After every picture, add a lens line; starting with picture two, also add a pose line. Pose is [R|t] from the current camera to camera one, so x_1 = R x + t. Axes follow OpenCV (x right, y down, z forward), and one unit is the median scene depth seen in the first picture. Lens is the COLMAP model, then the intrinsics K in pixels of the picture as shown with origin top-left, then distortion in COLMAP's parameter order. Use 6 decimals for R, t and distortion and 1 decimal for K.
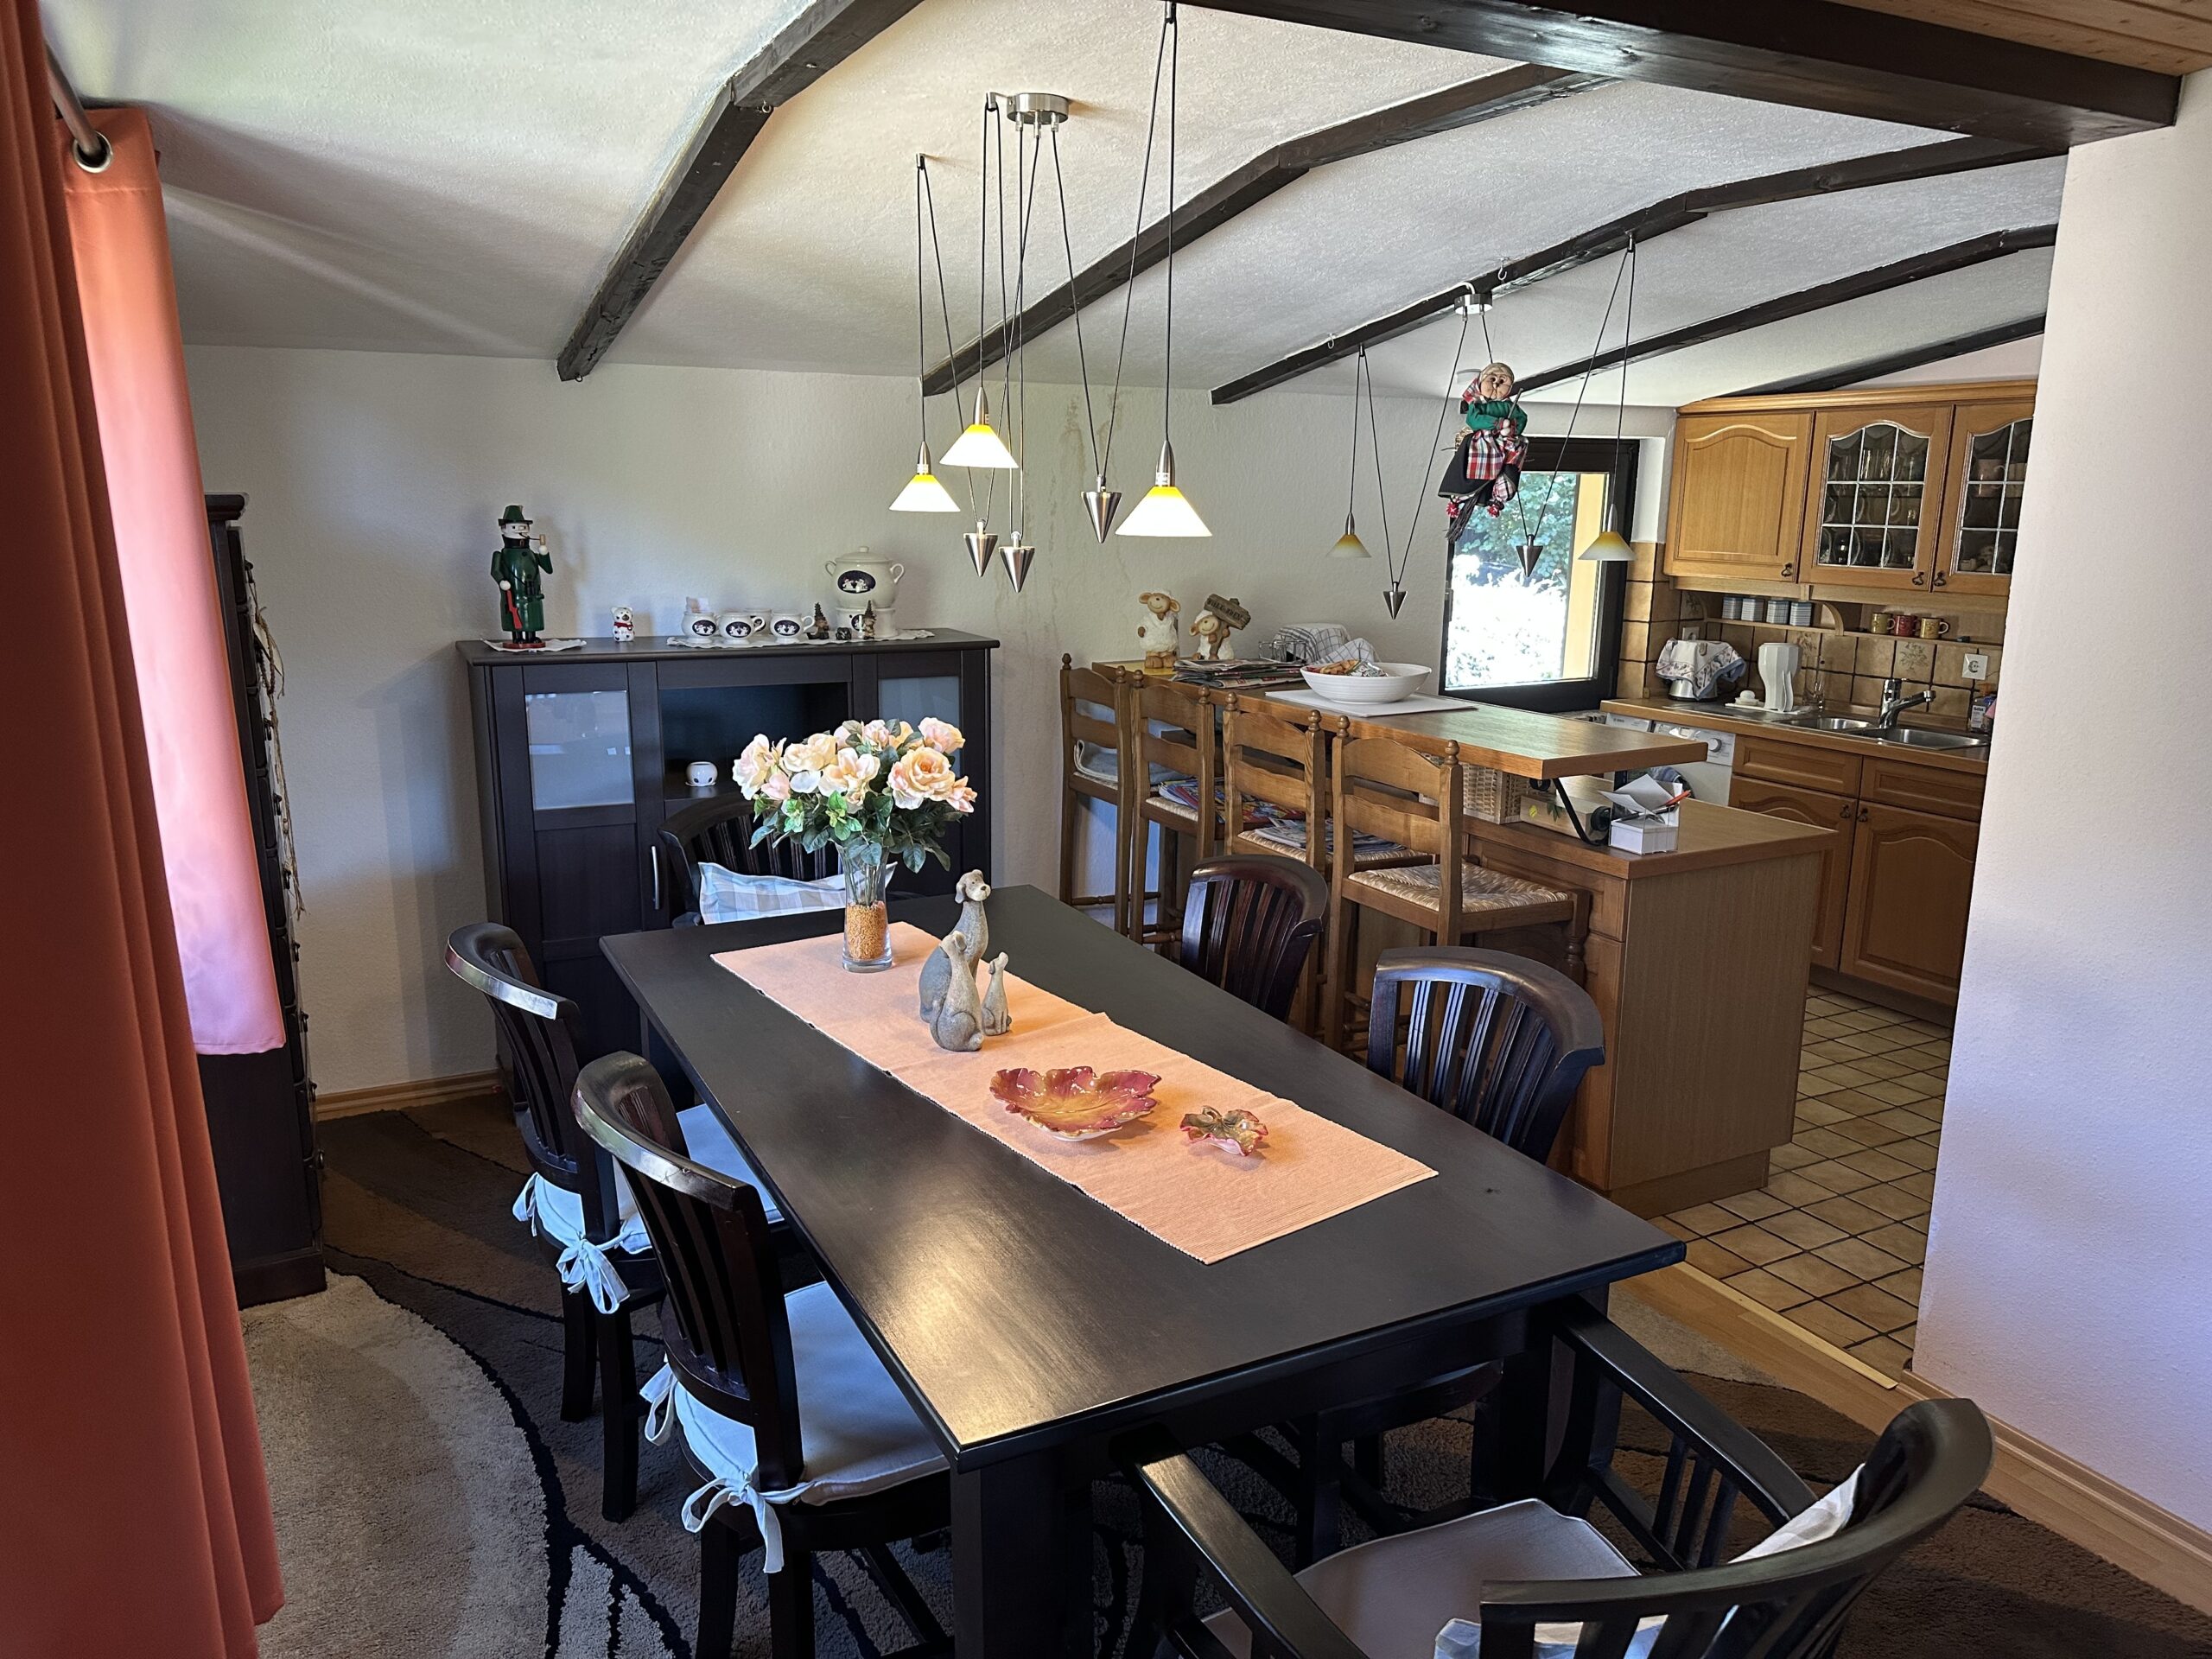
lens RADIAL K [[1532.2, 0, 1089.9], [0, 1532.2, 842.4], [0, 0, 1]] dist [0.005306, -0.017032]
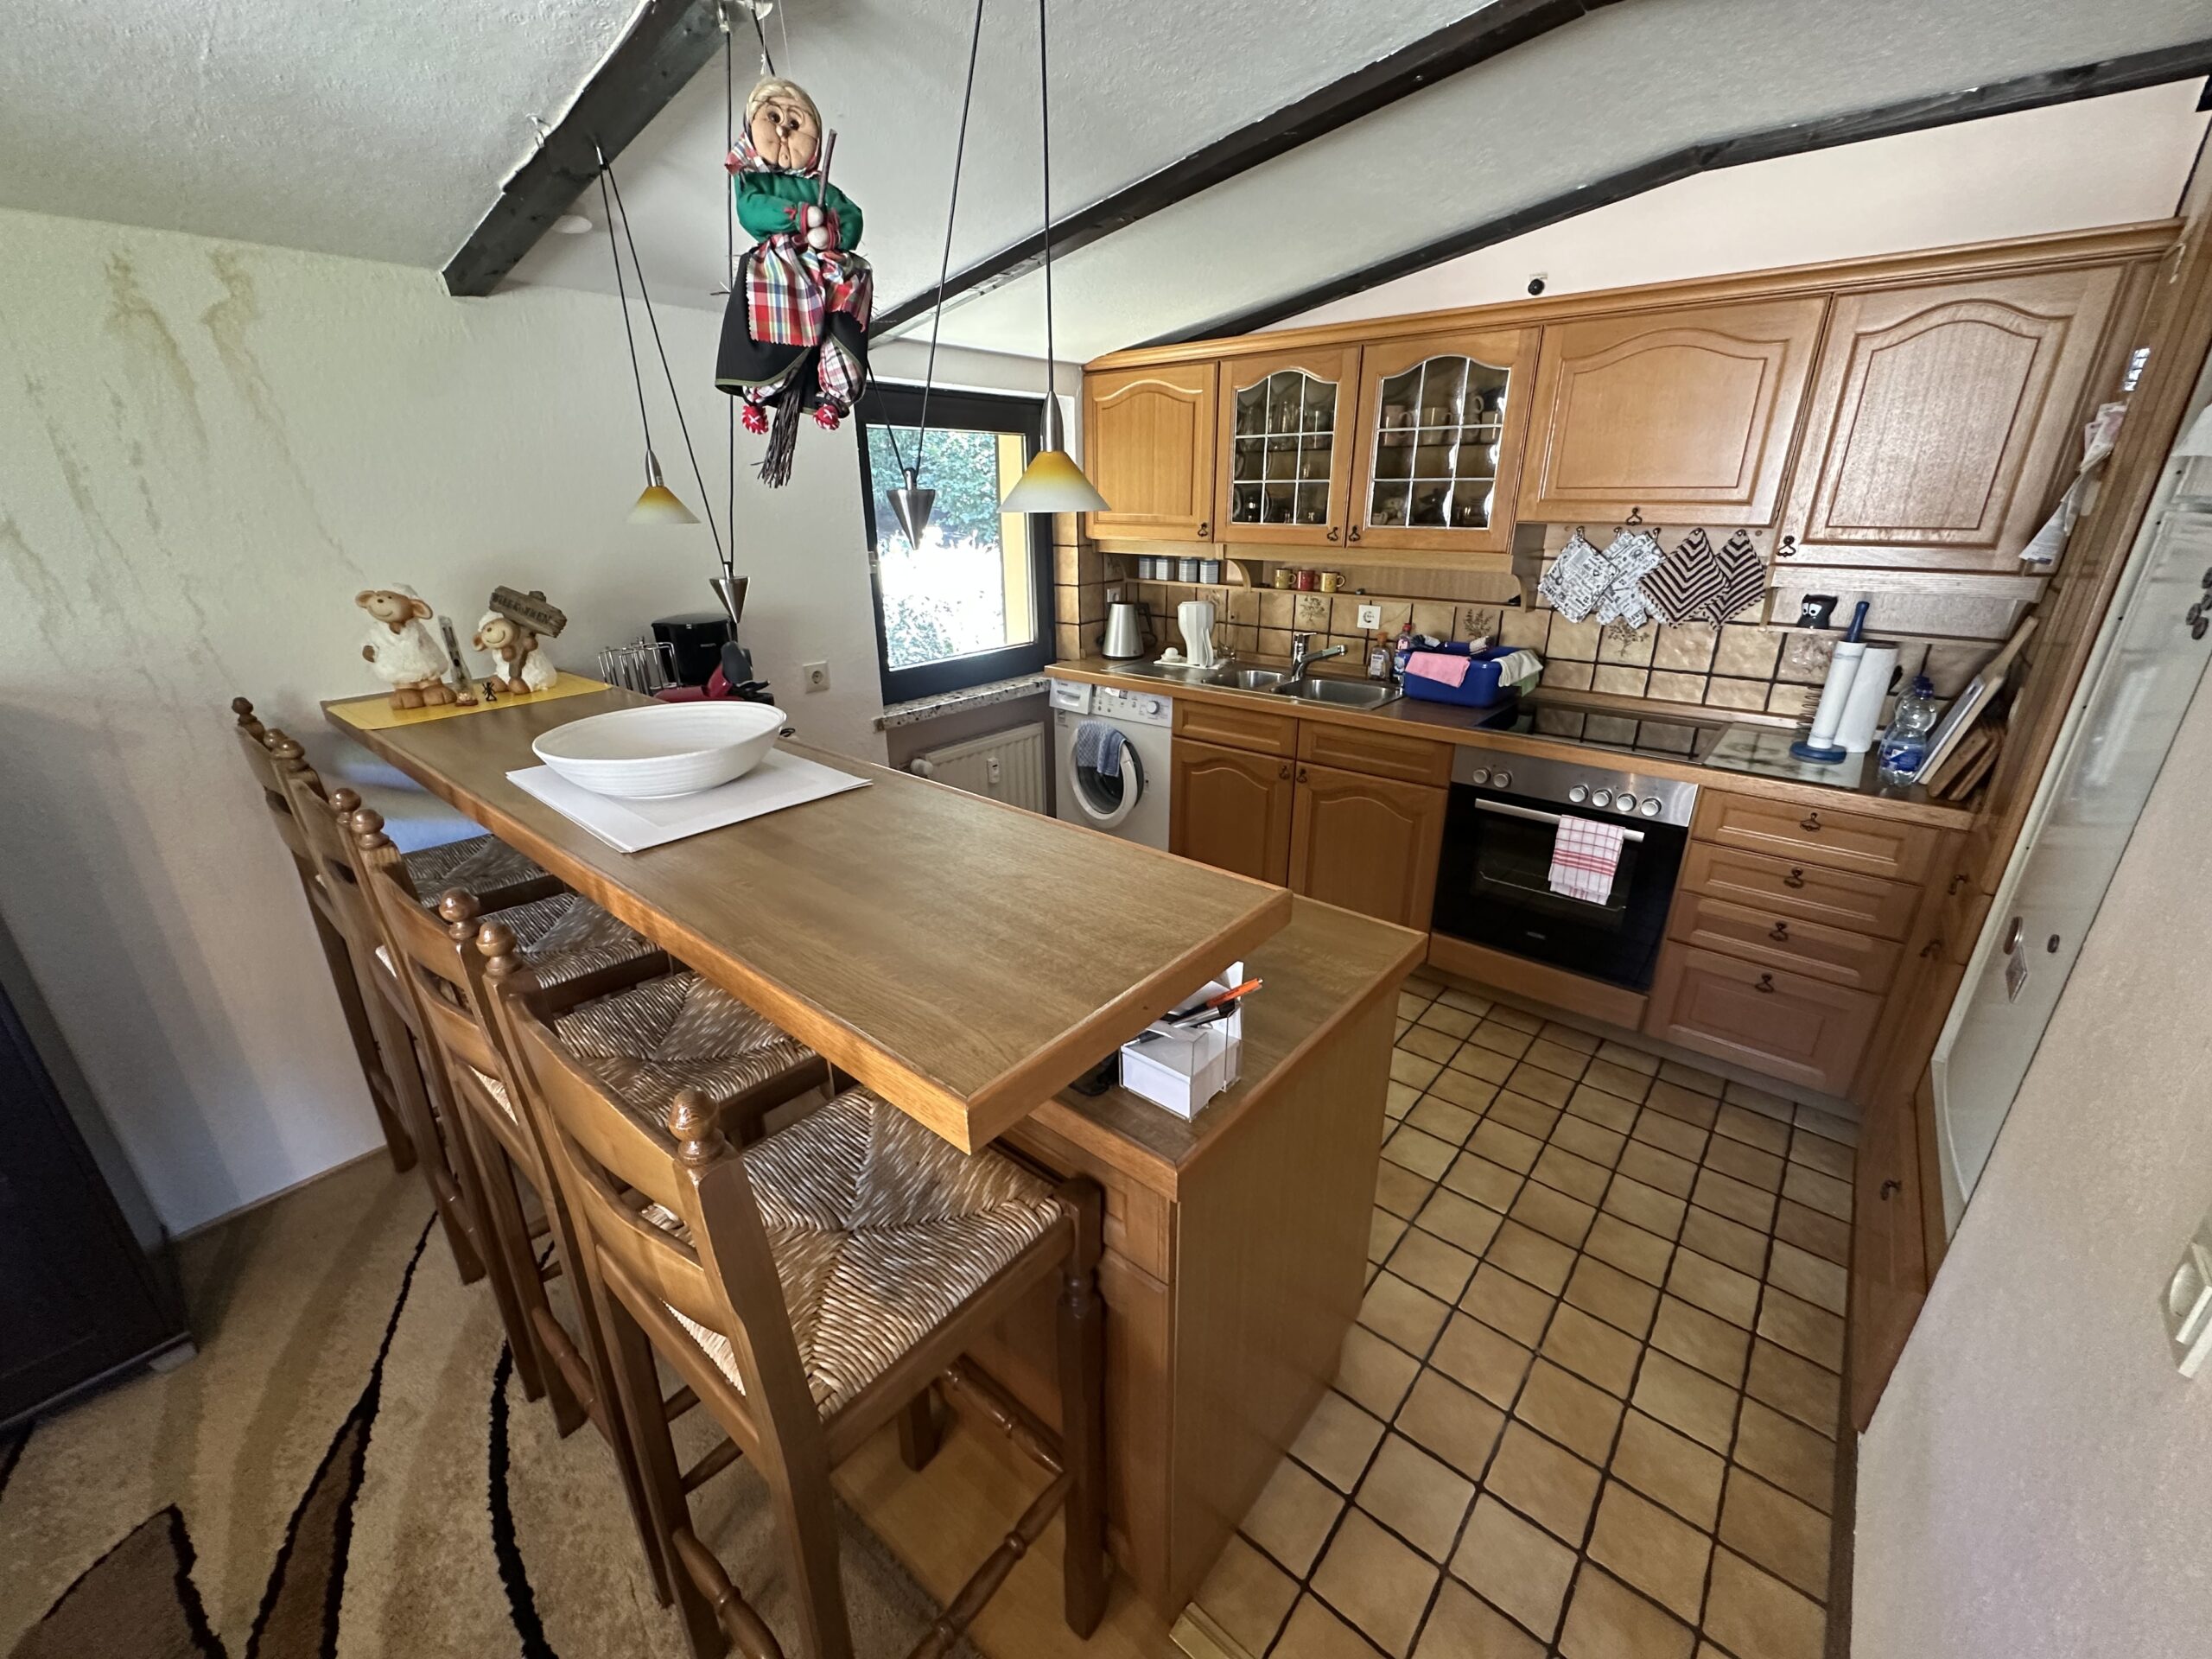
lens RADIAL K [[880.0, 0, 1112.2], [0, 880.0, 837.0], [0, 0, 1]] dist [0.003462, -0.001054]
pose [[0.915609, -0.156291, 0.370451, 0.153789], [0.099229, 0.980695, 0.168494, -0.083624], [-0.389634, -0.117514, 0.913442, 0.474760]]
